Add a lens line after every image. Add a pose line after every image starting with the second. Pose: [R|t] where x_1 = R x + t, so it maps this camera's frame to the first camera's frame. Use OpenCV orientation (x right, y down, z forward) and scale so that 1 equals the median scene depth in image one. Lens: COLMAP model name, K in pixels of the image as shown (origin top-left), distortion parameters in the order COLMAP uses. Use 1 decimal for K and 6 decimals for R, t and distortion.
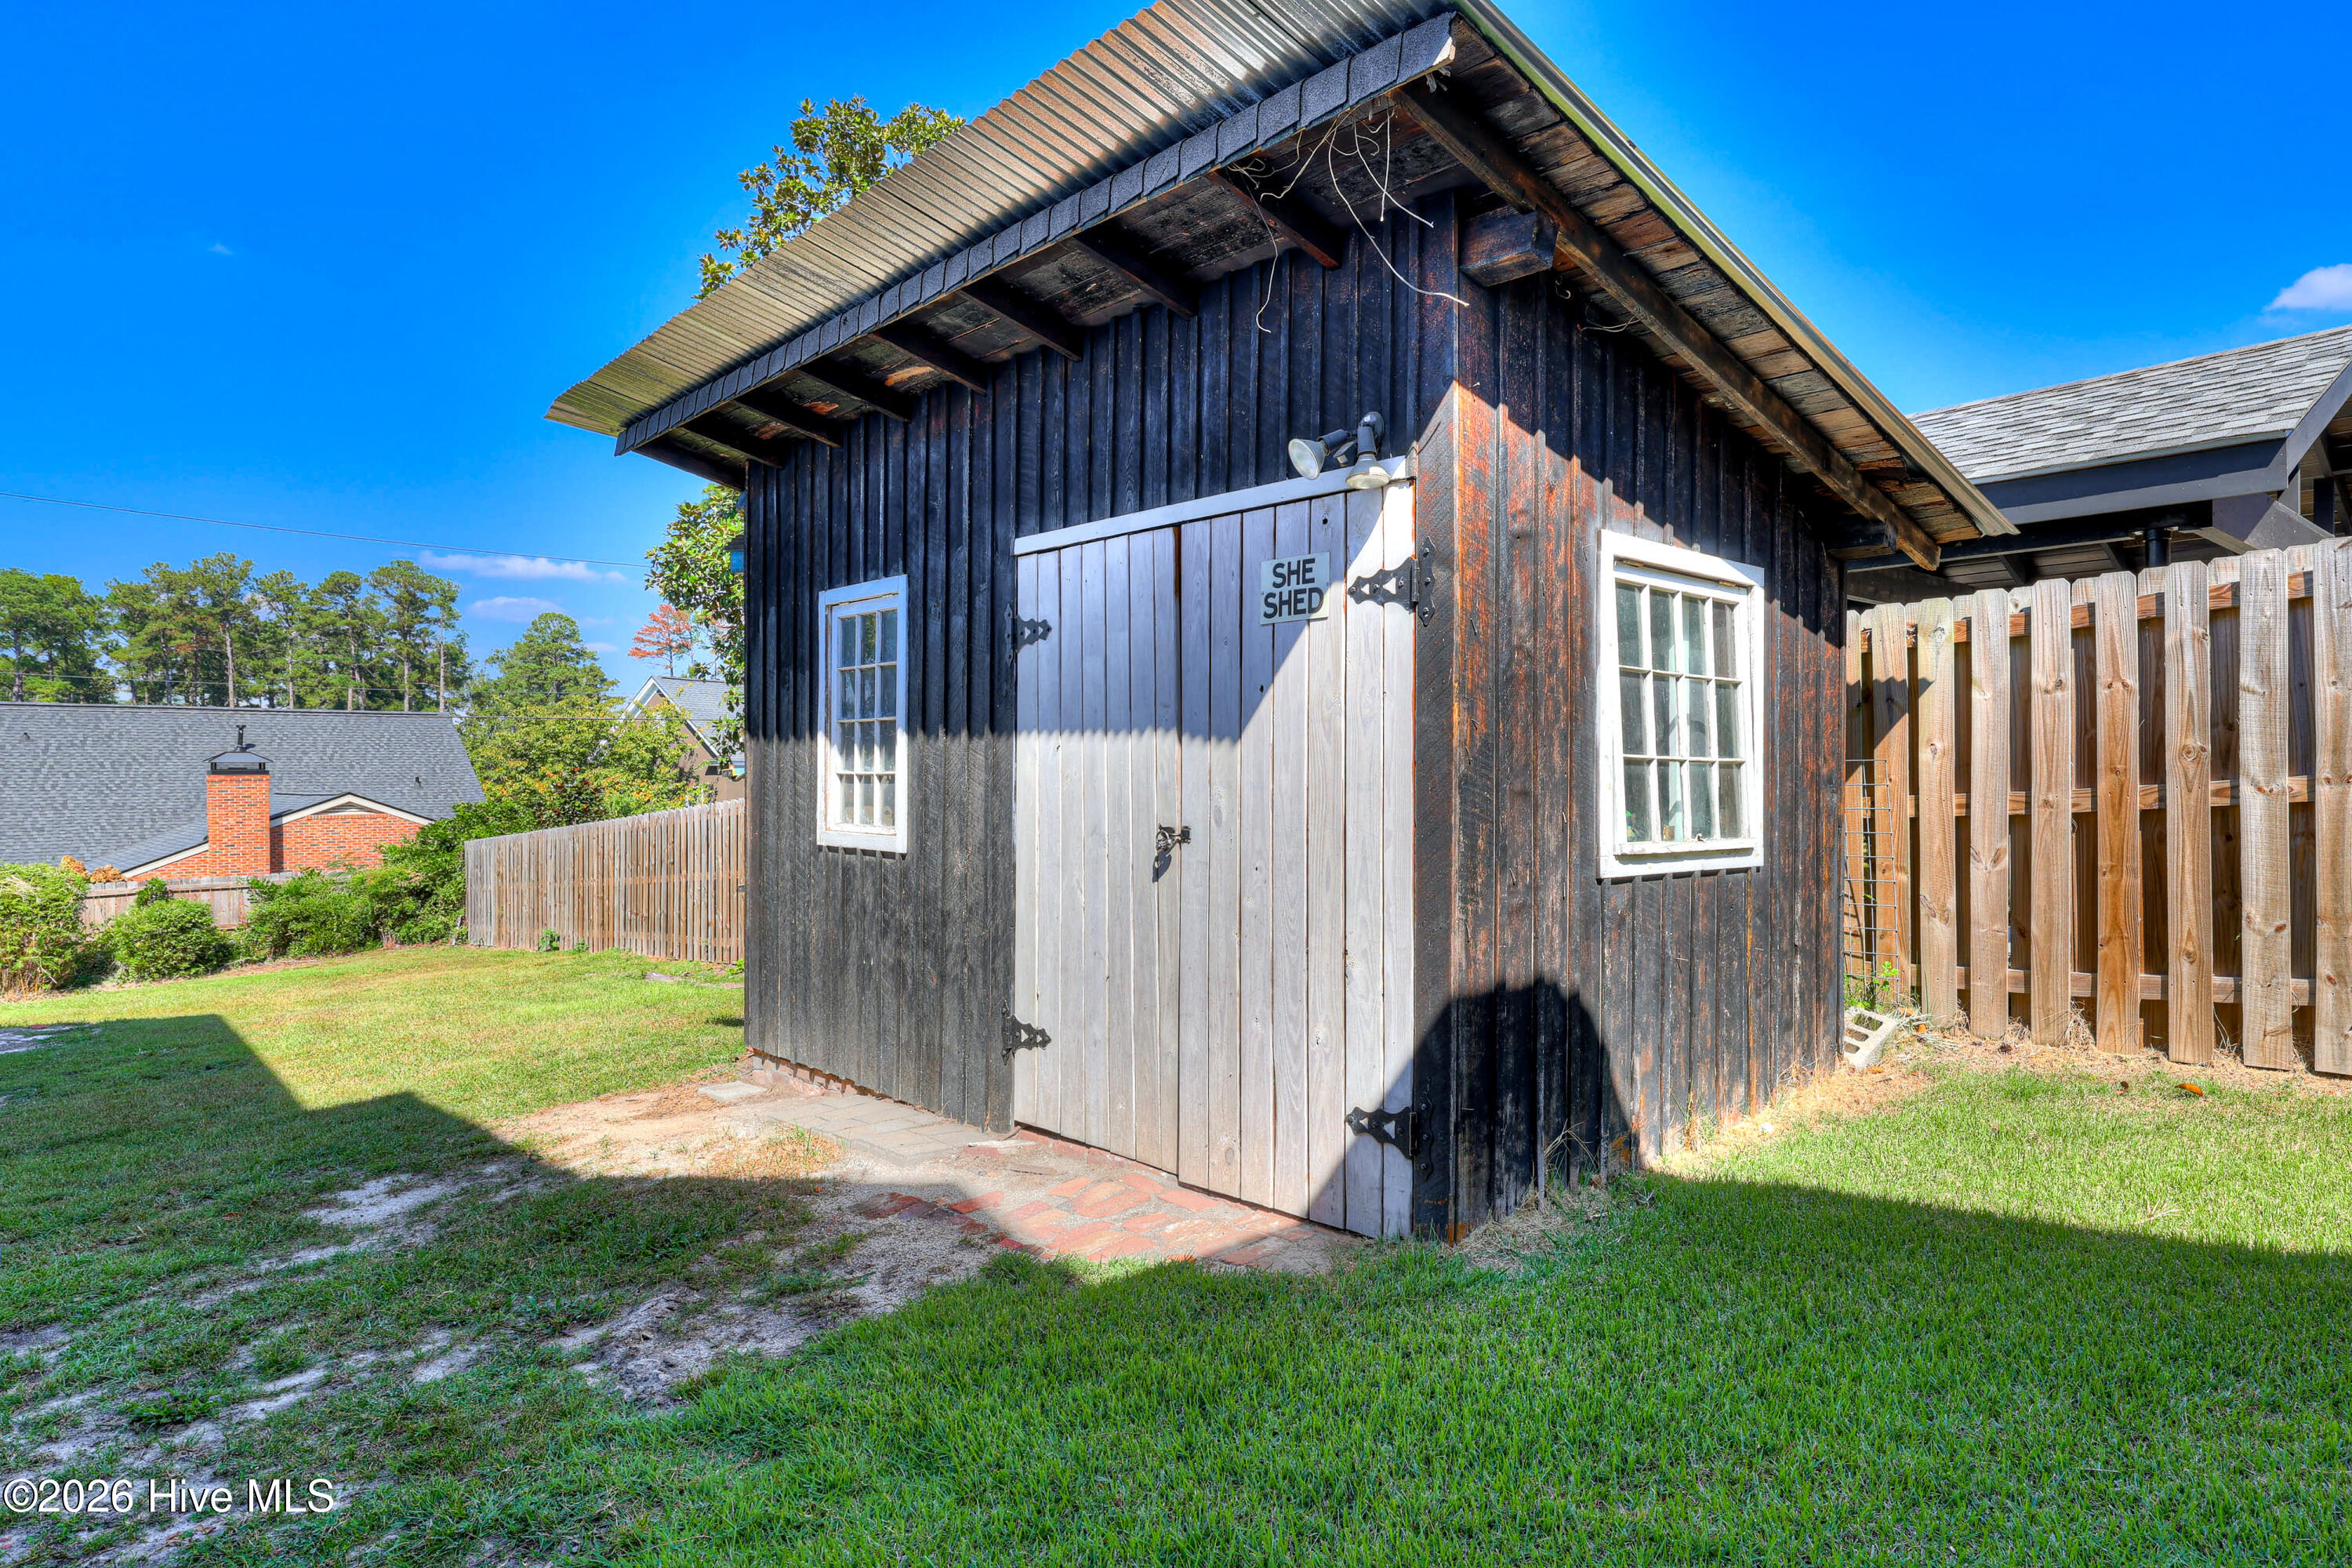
lens RADIAL K [[1350.3, 0, 1176.0], [0, 1350.3, 784.0], [0, 0, 1]] dist [-0.001506, -0.000711]
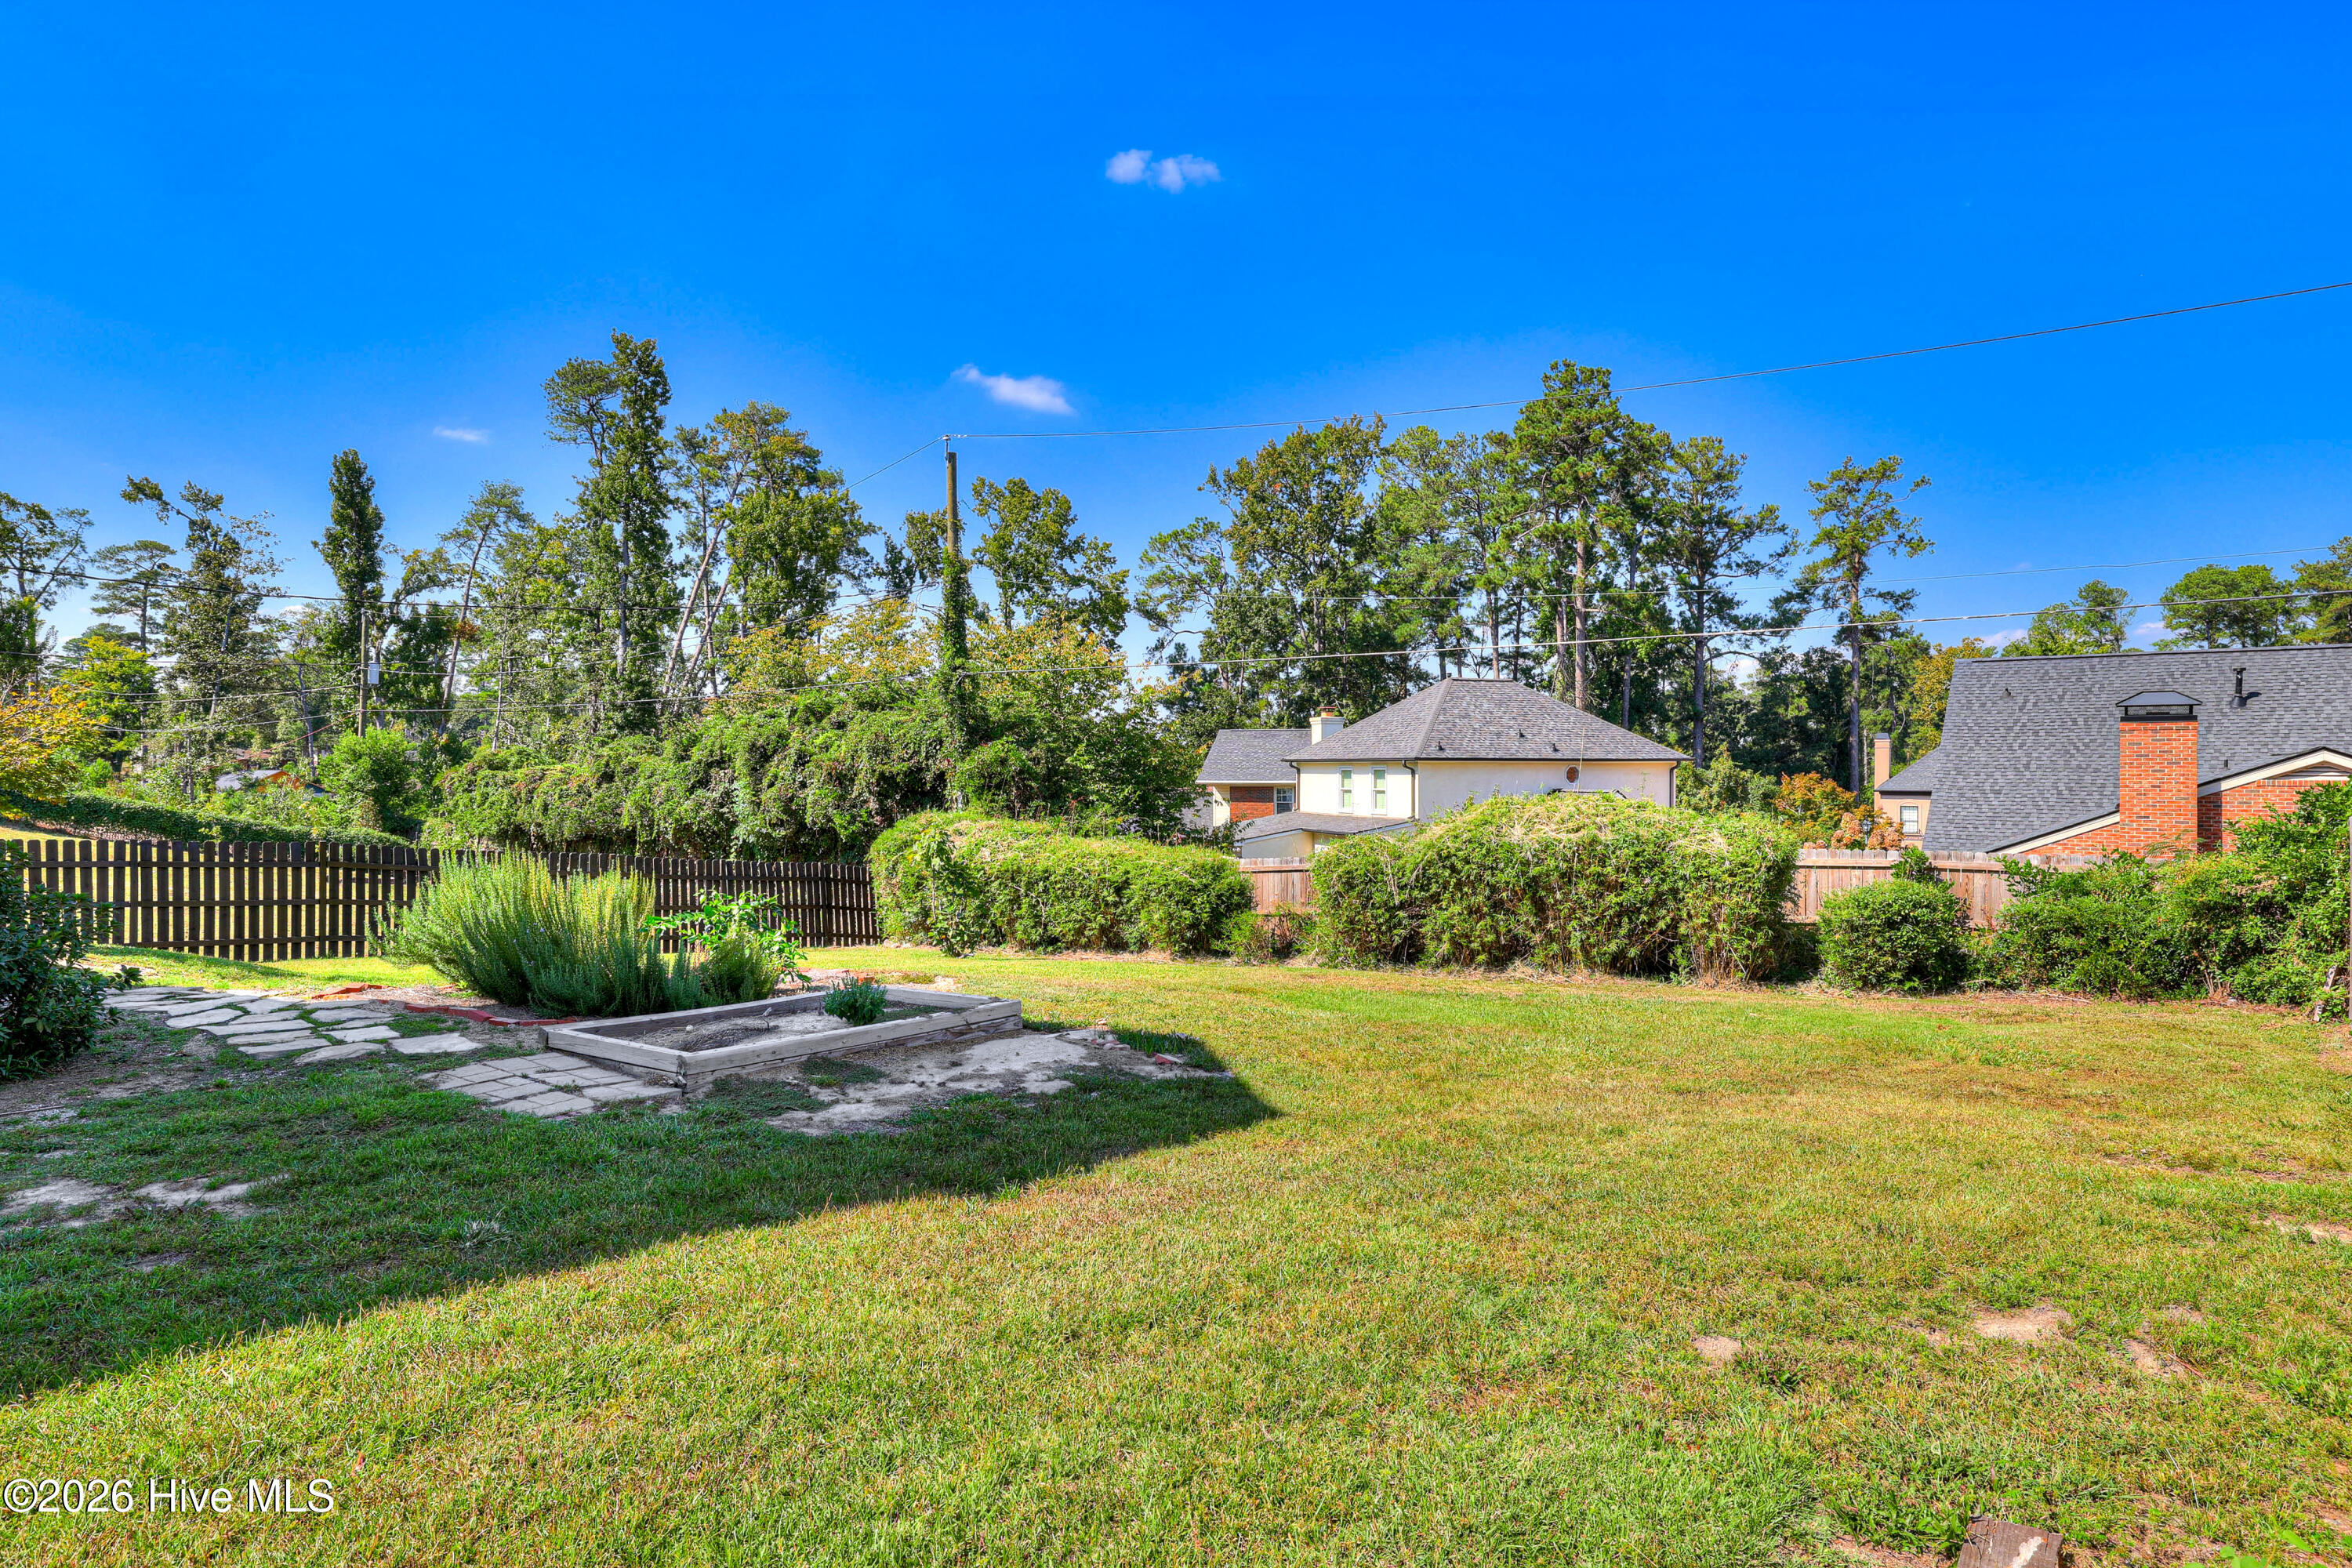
lens RADIAL K [[1350.3, 0, 1176.0], [0, 1350.3, 784.0], [0, 0, 1]] dist [-0.001506, -0.000711]
pose [[0.219699, 0.025227, -0.975241, -0.131772], [-0.009896, 0.999672, 0.023630, 0.021595], [0.975518, 0.004459, 0.219876, 0.451099]]
